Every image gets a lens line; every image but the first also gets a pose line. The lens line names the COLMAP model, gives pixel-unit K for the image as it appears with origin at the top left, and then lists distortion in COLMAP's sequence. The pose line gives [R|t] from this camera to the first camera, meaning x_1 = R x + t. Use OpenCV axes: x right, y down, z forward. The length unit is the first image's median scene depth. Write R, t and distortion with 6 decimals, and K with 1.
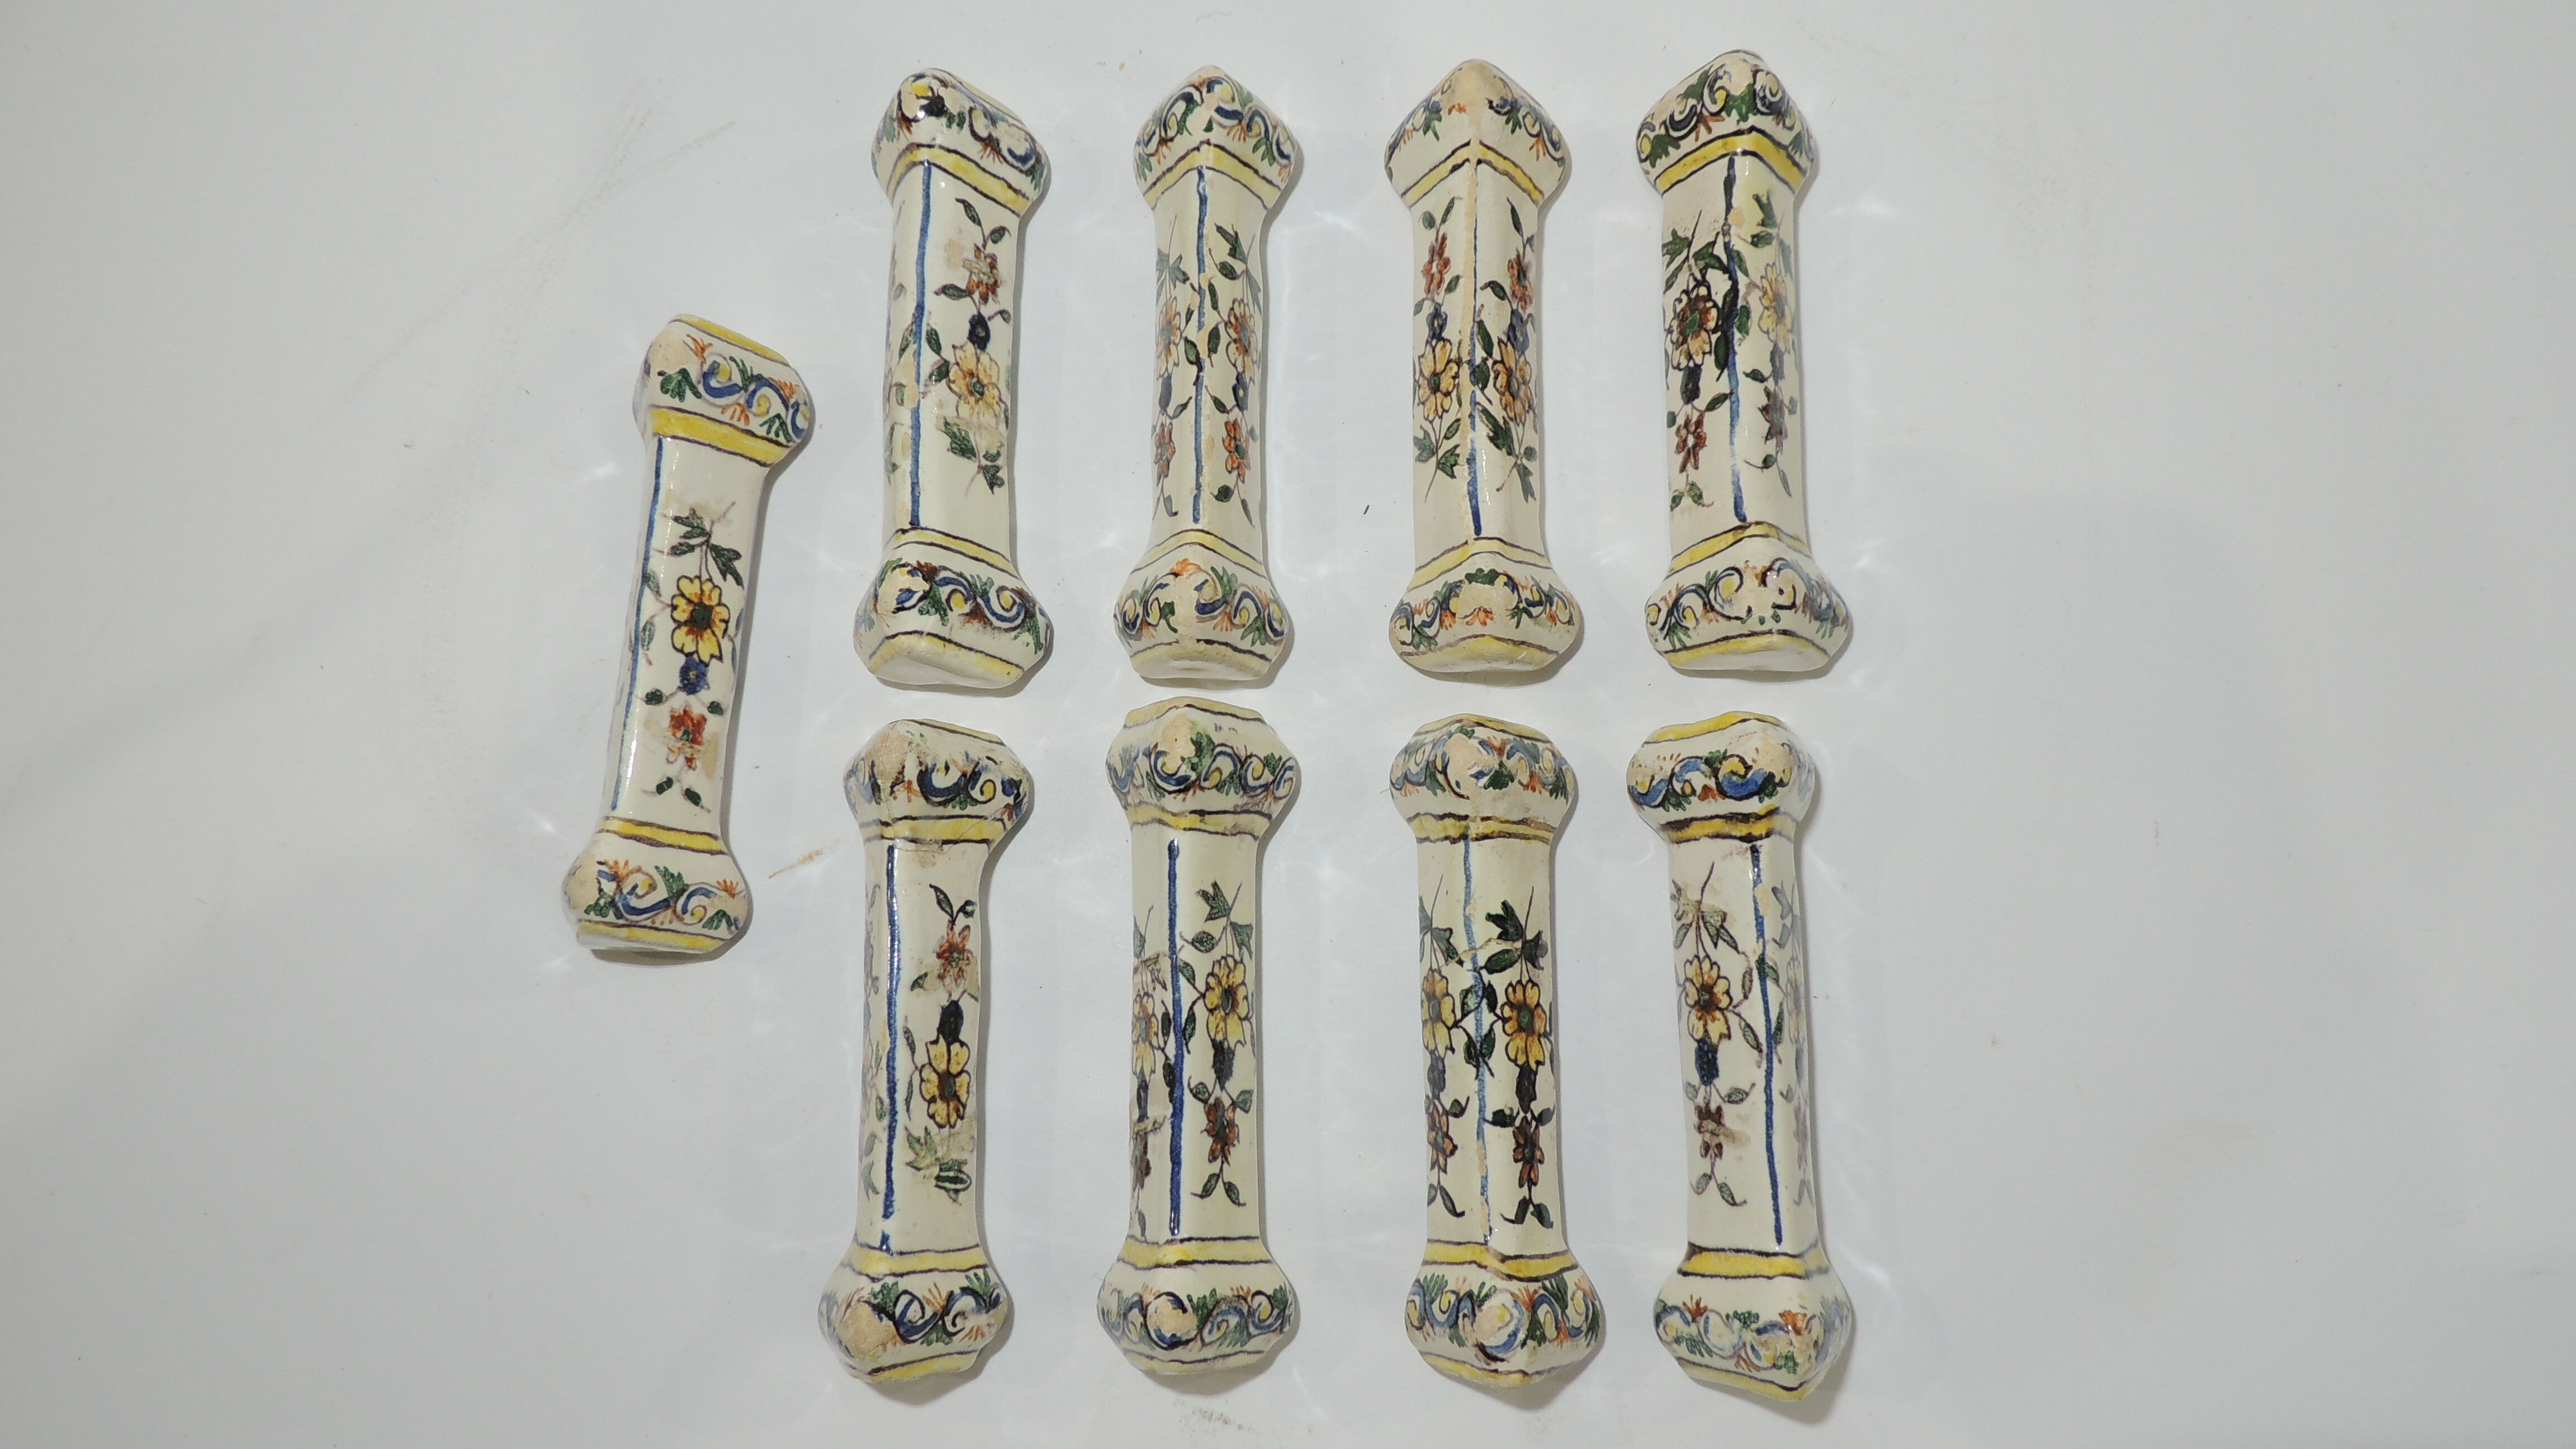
lens RADIAL K [[1829.2, 0, 1289.6], [0, 1829.2, 737.2], [0, 0, 1]] dist [-0.002411, -0.003210]
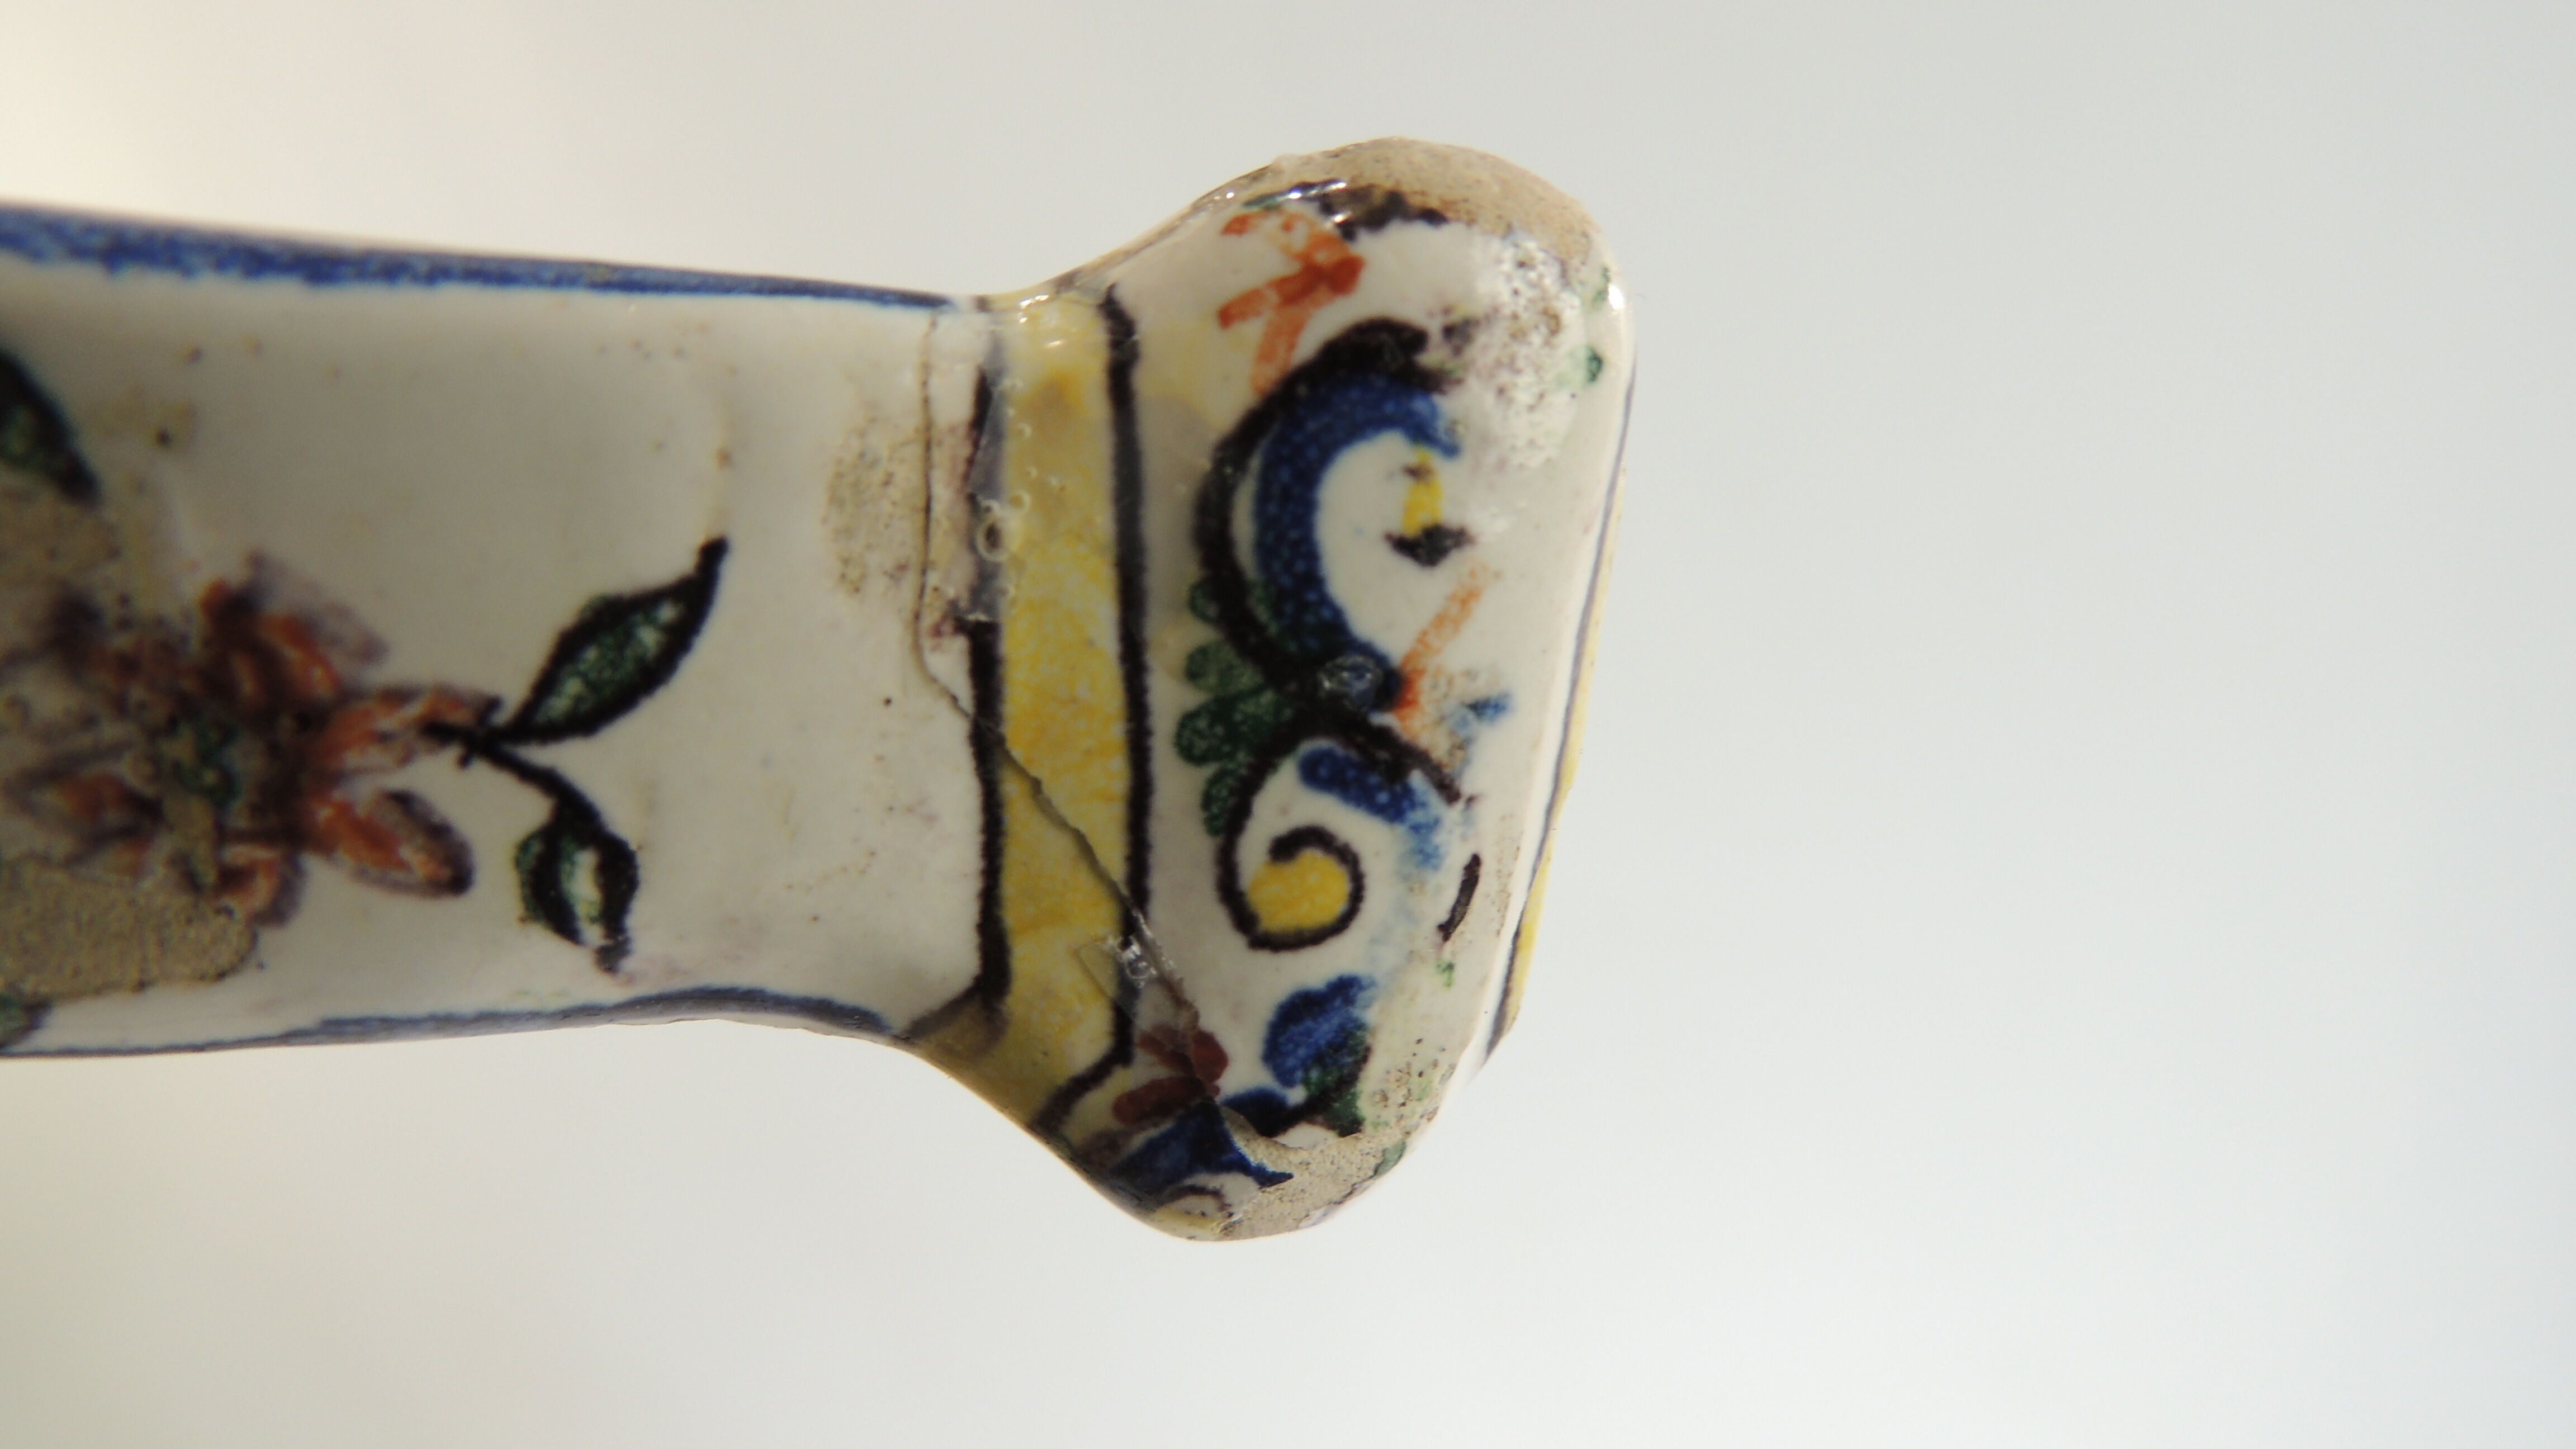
lens RADIAL K [[1829.2, 0, 1289.6], [0, 1829.2, 737.2], [0, 0, 1]] dist [-0.002411, -0.003210]
pose [[0.239859, 0.754187, -0.611285, -0.069312], [-0.959933, 0.090269, -0.265292, 0.075045], [-0.144900, 0.650425, 0.745621, 0.861514]]
